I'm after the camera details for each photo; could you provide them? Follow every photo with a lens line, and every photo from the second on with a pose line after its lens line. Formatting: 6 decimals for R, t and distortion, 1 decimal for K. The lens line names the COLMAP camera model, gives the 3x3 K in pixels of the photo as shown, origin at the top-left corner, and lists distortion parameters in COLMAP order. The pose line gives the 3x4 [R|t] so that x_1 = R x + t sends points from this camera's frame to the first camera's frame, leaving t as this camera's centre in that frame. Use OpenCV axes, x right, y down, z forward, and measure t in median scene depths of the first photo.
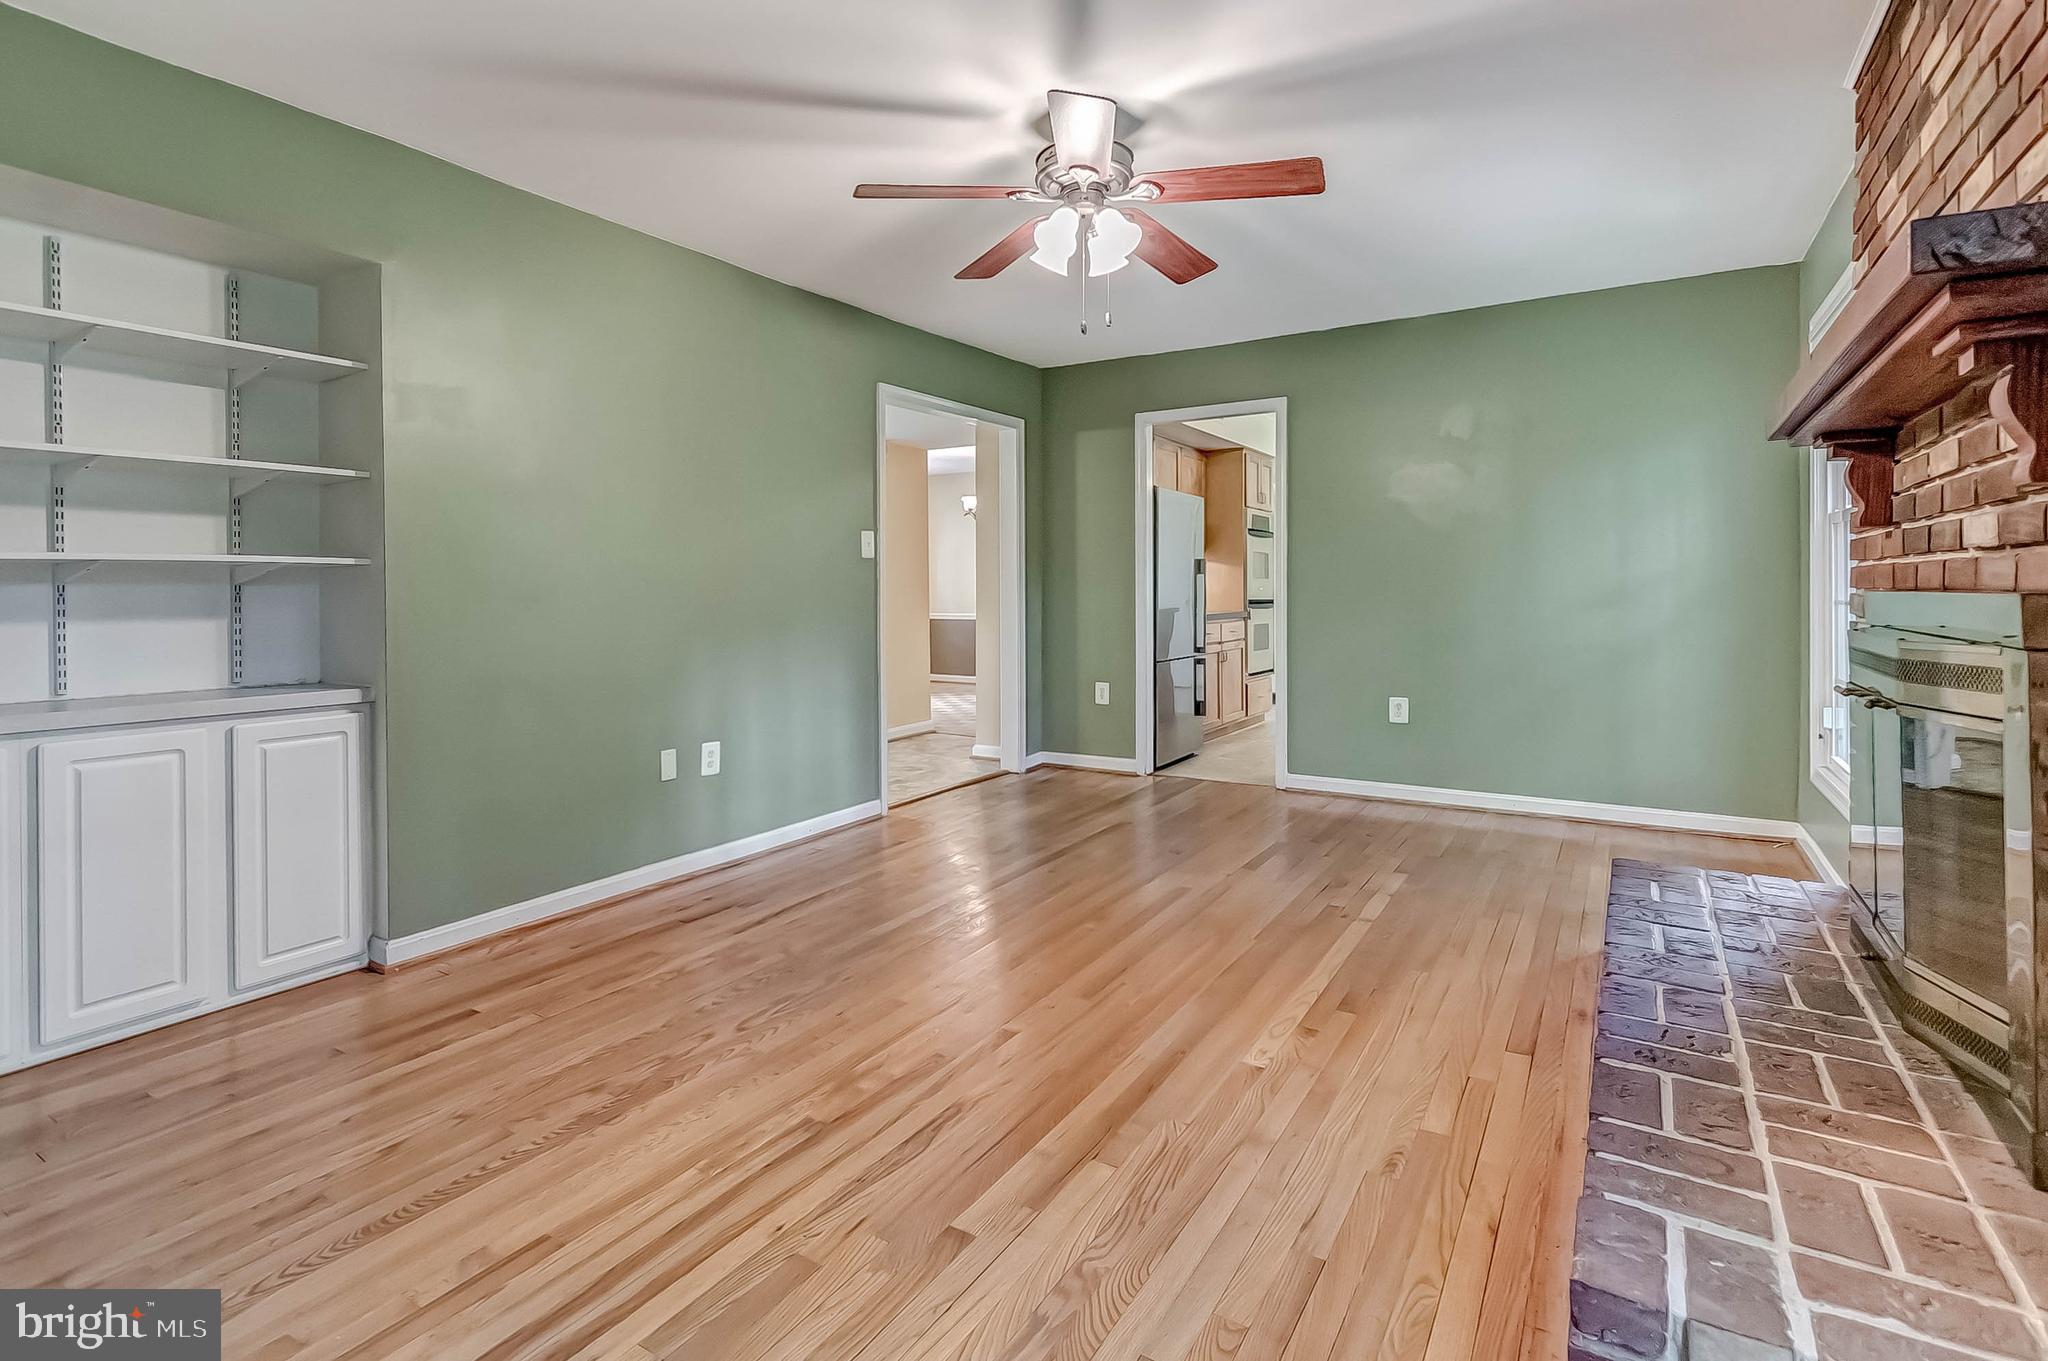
lens RADIAL K [[988.2, 0, 975.2], [0, 988.2, 602.6], [0, 0, 1]] dist [-0.002932, -0.000112]
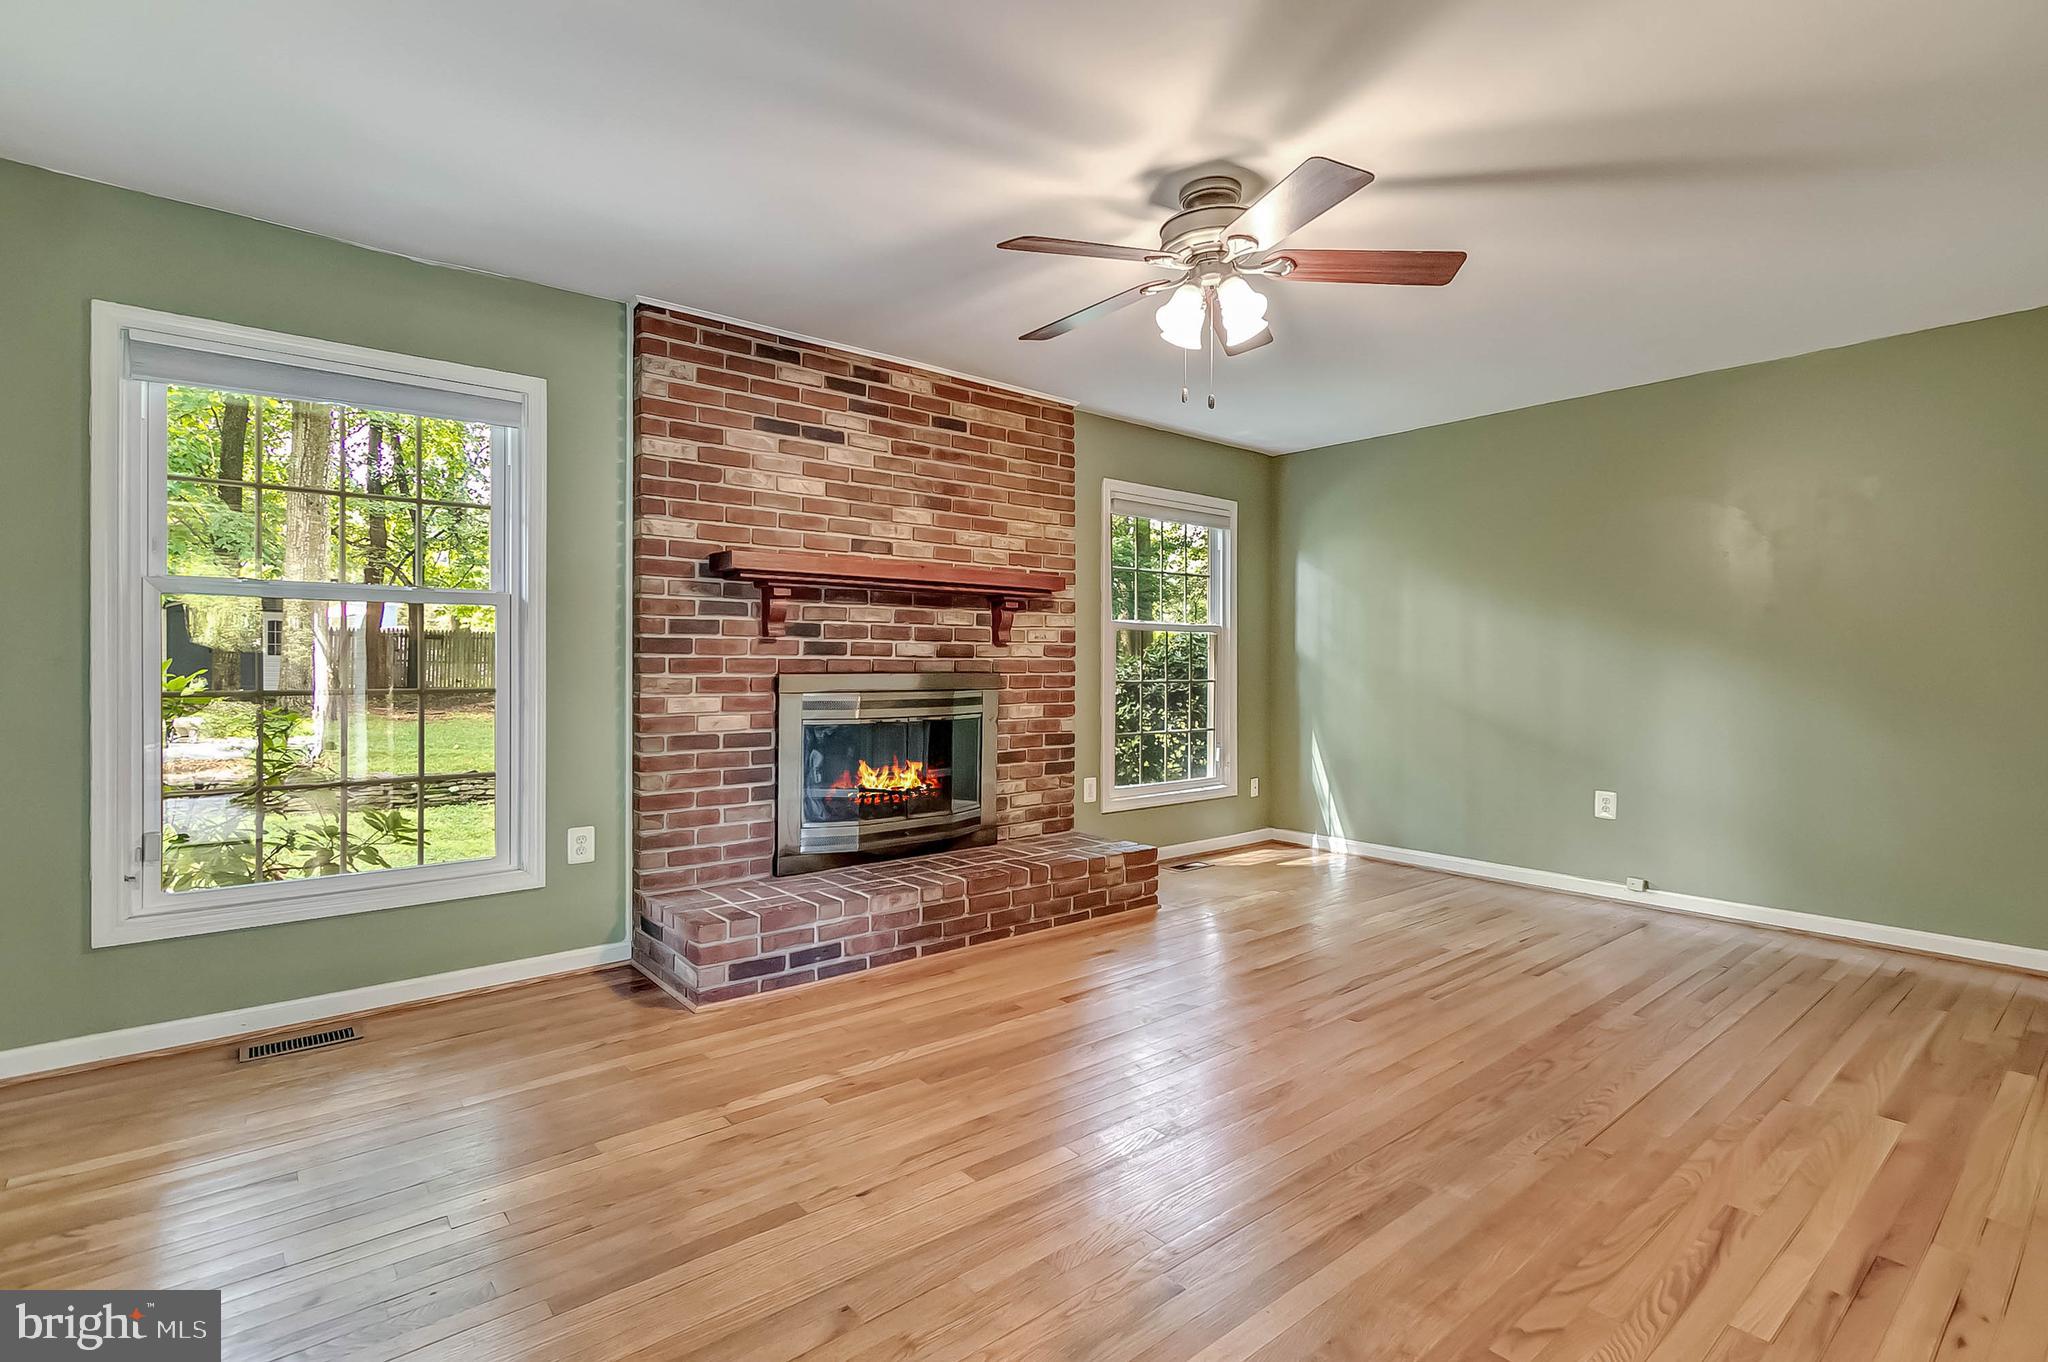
lens RADIAL K [[954.4, 0, 1005.5], [0, 954.4, 668.7], [0, 0, 1]] dist [-0.001000, 0.000025]
pose [[-0.954943, 0.005136, 0.296743, 0.027791], [0.009026, 0.999890, 0.011739, -0.032576], [-0.296651, 0.013889, -0.954885, 2.159489]]
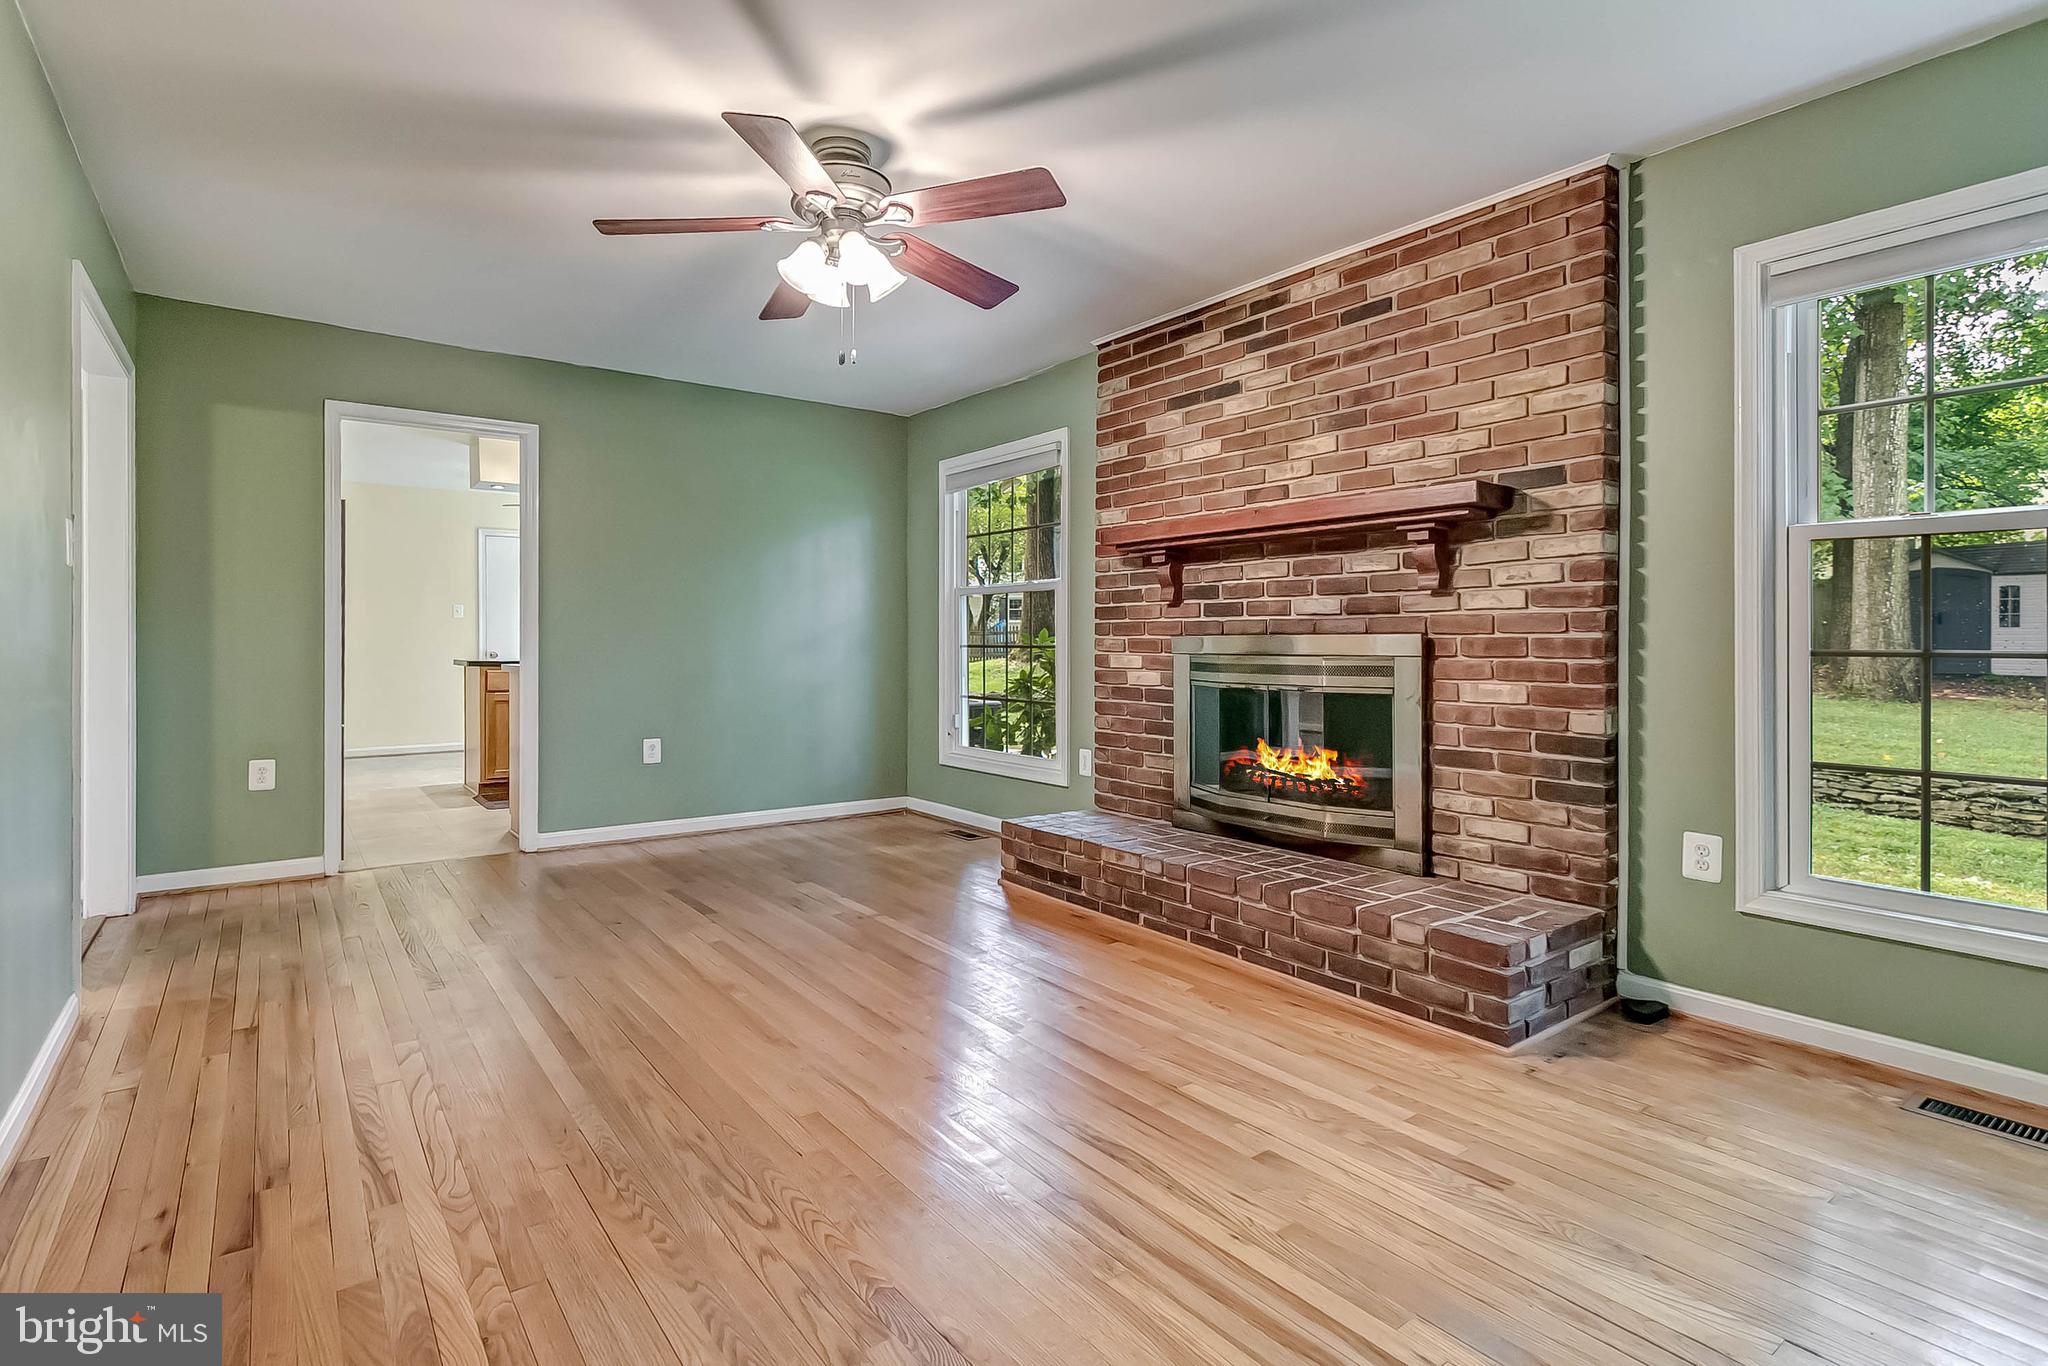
lens RADIAL K [[1003.7, 0, 977.8], [0, 1003.7, 646.1], [0, 0, 1]] dist [0.000258, 0.000250]
pose [[0.359456, 0.004069, 0.933153, -0.845415], [0.007286, 0.999948, -0.007167, 0.015910], [-0.933133, 0.009375, 0.359408, 0.577083]]
